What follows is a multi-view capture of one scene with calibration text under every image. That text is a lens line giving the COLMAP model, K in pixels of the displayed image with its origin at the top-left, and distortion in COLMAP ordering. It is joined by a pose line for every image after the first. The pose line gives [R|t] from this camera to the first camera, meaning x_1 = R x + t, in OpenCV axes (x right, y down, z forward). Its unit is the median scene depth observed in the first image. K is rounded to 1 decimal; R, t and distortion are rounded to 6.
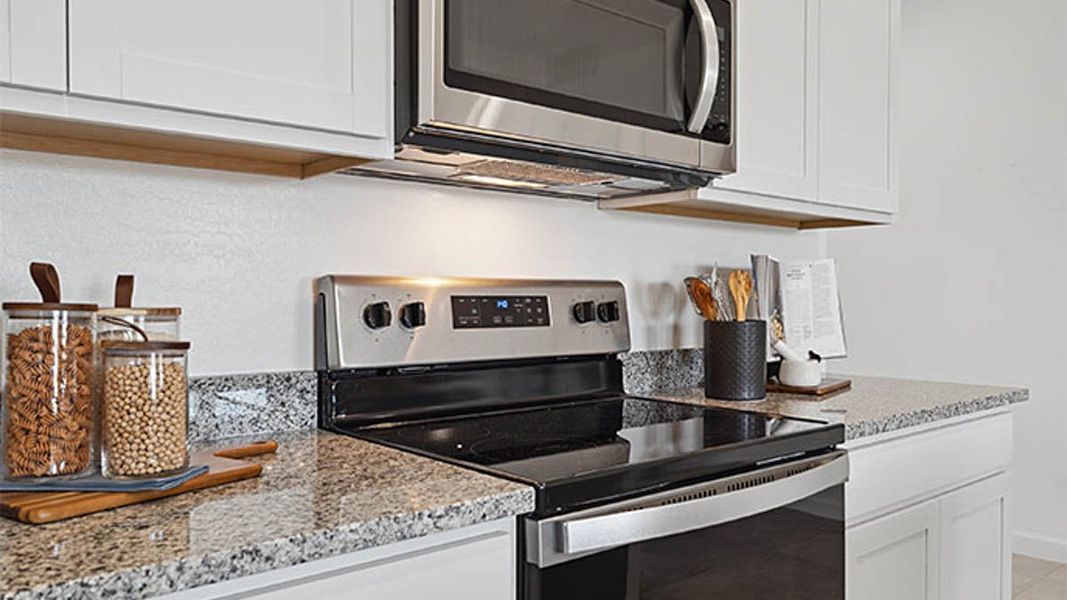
lens RADIAL K [[808.9, 0, 533.5], [0, 808.9, 300.0], [0, 0, 1]] dist [-0.001713, -0.000850]
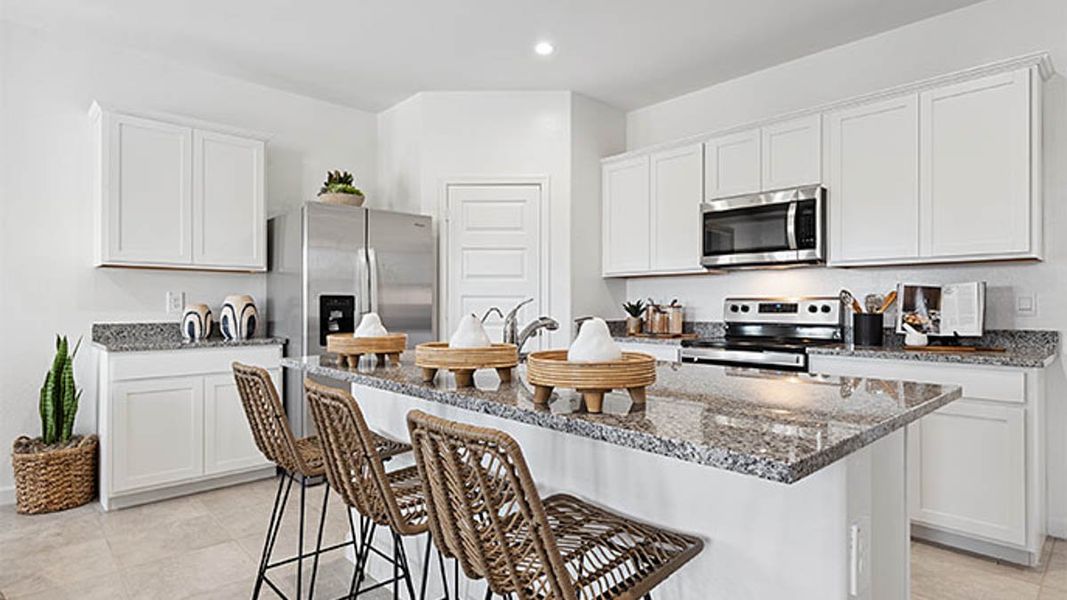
lens RADIAL K [[563.5, 0, 533.5], [0, 563.5, 300.0], [0, 0, 1]] dist [0.001259, 0.000078]
pose [[0.038841, -0.007016, -0.999221, 2.097883], [-0.002052, 0.999973, -0.007101, -0.000167], [0.999243, 0.002327, 0.038825, -0.037697]]
